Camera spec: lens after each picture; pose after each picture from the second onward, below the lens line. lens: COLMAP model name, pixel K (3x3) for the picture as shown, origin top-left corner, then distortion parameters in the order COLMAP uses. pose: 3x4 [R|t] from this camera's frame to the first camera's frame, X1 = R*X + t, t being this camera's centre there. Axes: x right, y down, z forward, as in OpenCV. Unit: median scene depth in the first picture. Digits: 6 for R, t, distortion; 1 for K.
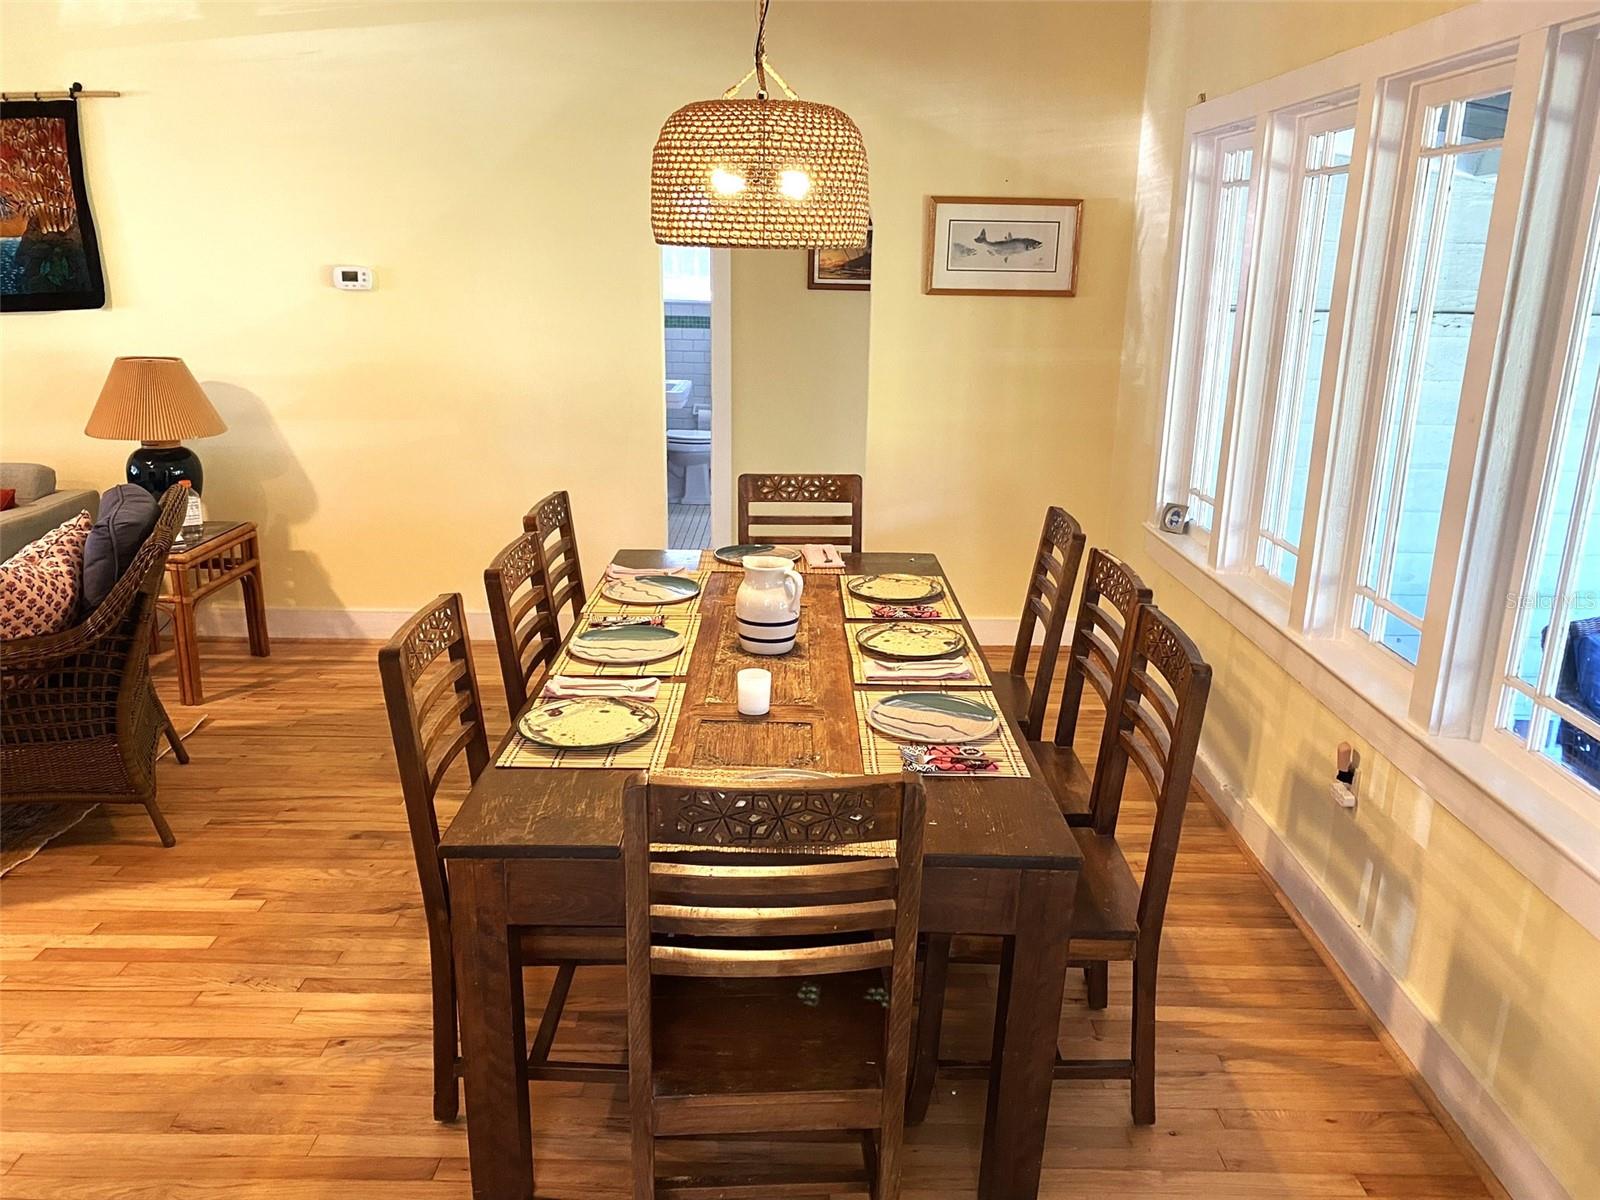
lens RADIAL K [[1217.0, 0, 813.0], [0, 1217.0, 595.8], [0, 0, 1]] dist [0.049414, -0.066252]
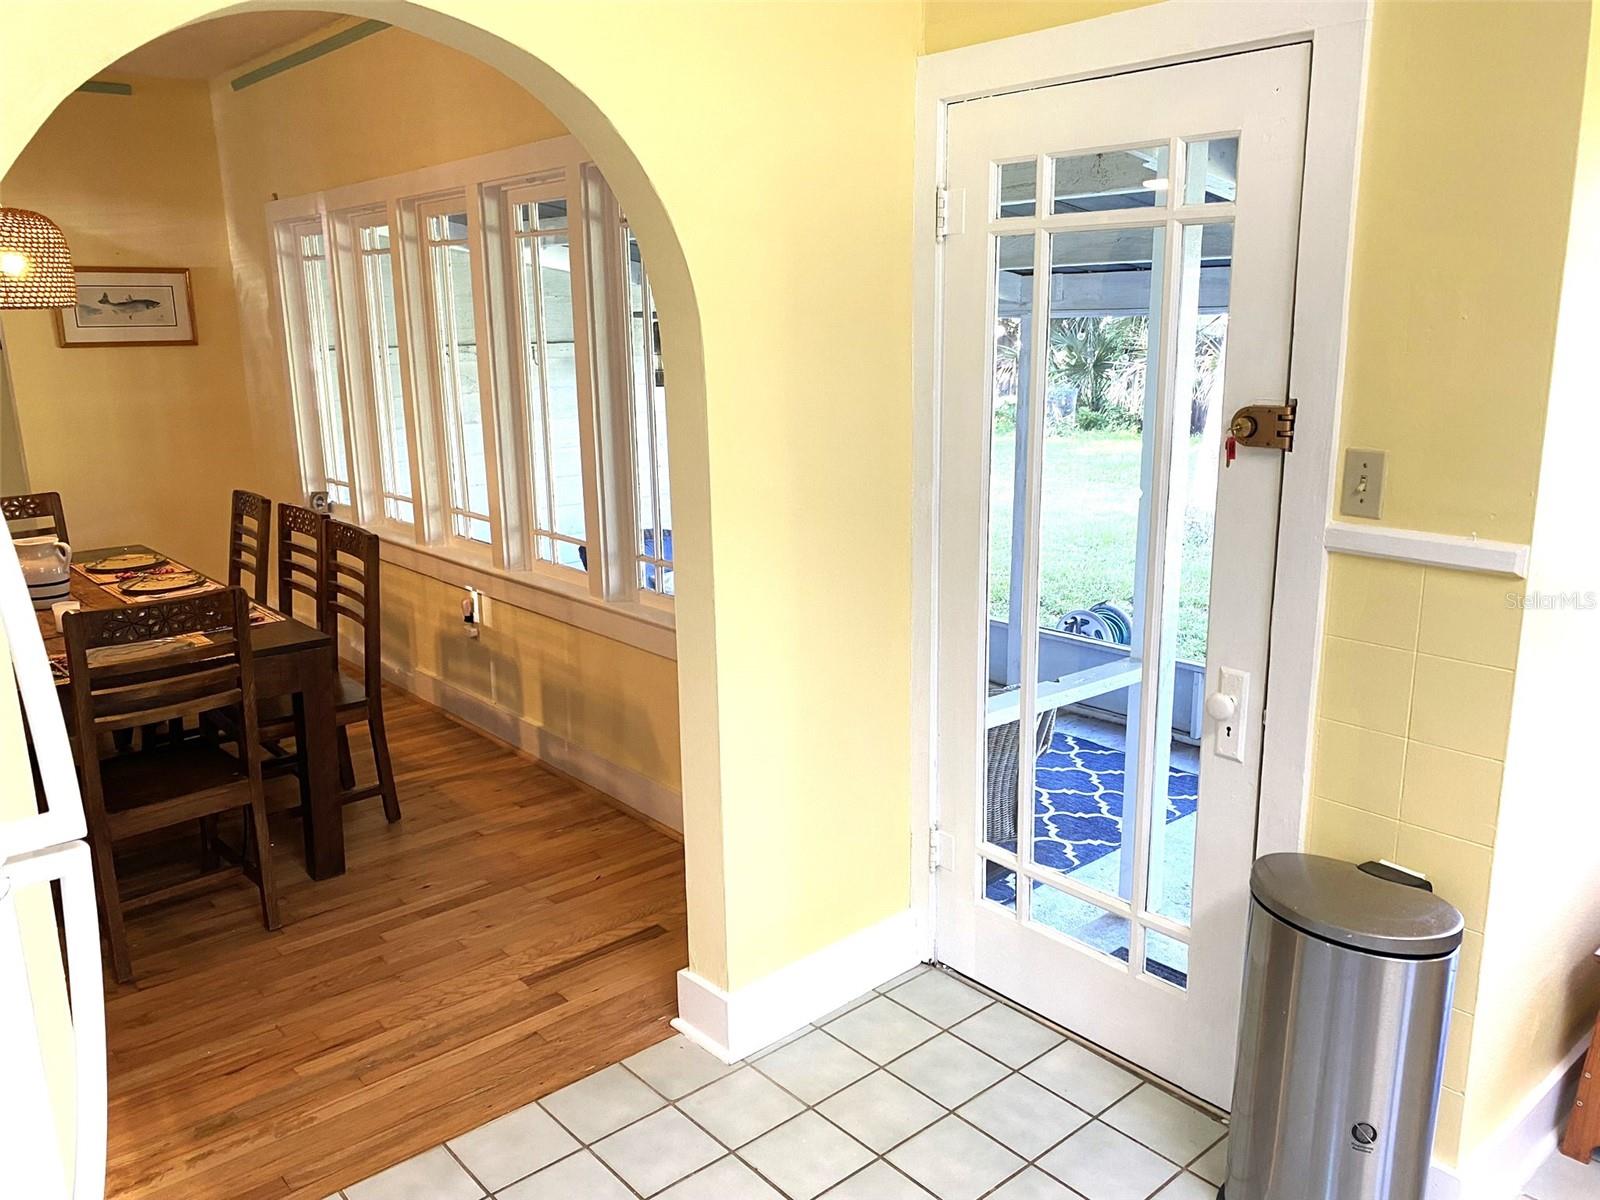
lens RADIAL K [[1217.0, 0, 787.6], [0, 1217.0, 593.9], [0, 0, 1]] dist [0.049414, -0.066252]
pose [[0.765275, -0.176357, 0.619074, -0.220232], [0.204237, 0.978568, 0.026297, 0.143375], [-0.610443, 0.106313, 0.784893, -0.490738]]
